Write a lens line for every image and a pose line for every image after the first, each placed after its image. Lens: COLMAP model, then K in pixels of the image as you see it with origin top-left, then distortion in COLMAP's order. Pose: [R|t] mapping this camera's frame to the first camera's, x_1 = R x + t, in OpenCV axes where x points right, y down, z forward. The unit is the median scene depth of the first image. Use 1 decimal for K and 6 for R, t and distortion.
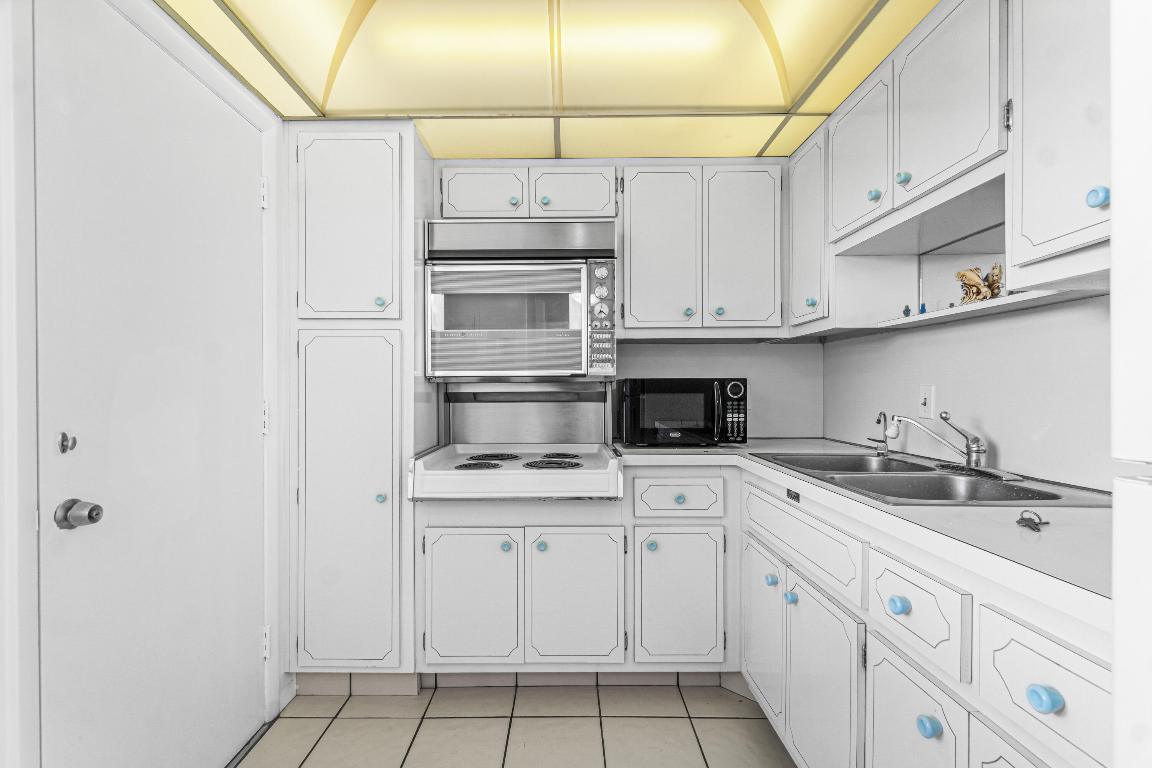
lens RADIAL K [[517.4, 0, 576.8], [0, 517.4, 389.6], [0, 0, 1]] dist [-0.001272, 0.000197]
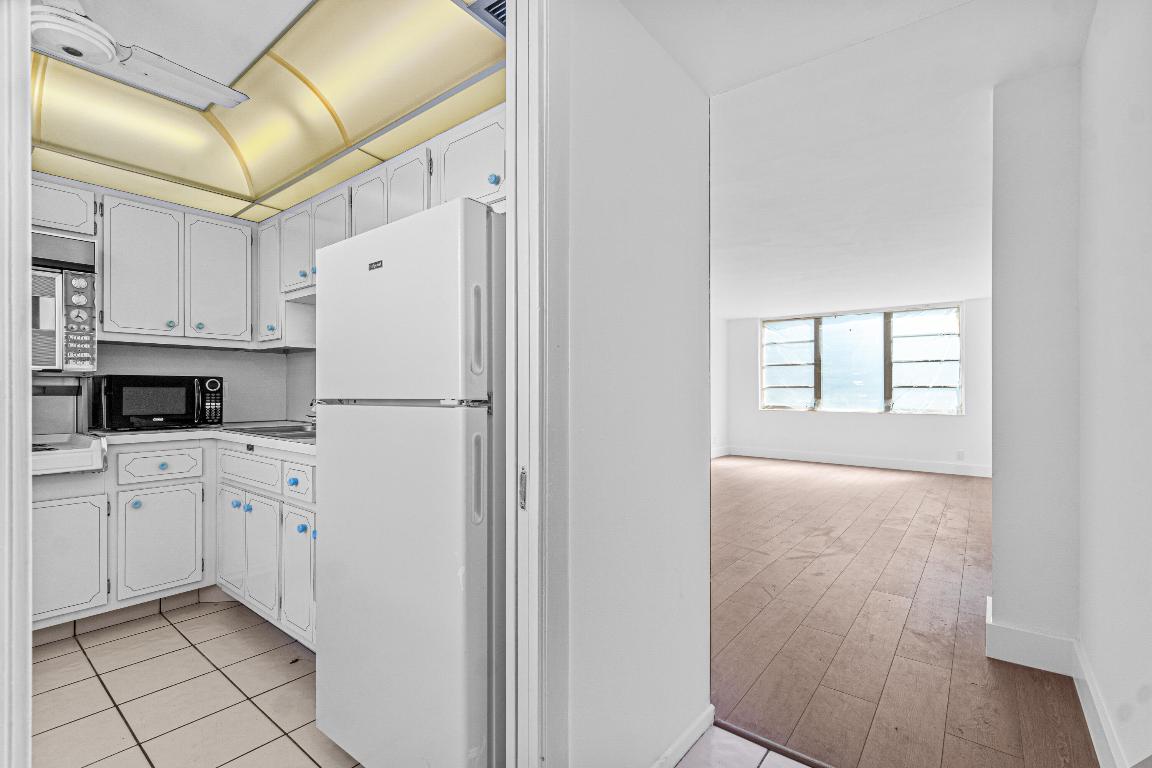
lens RADIAL K [[515.8, 0, 564.4], [0, 515.8, 391.8], [0, 0, 1]] dist [-0.000172, 0.000164]
pose [[0.643008, 0.002712, 0.765855, -0.139666], [-0.000442, 0.999995, -0.003170, 0.021637], [-0.765860, 0.001700, 0.643006, -0.585469]]
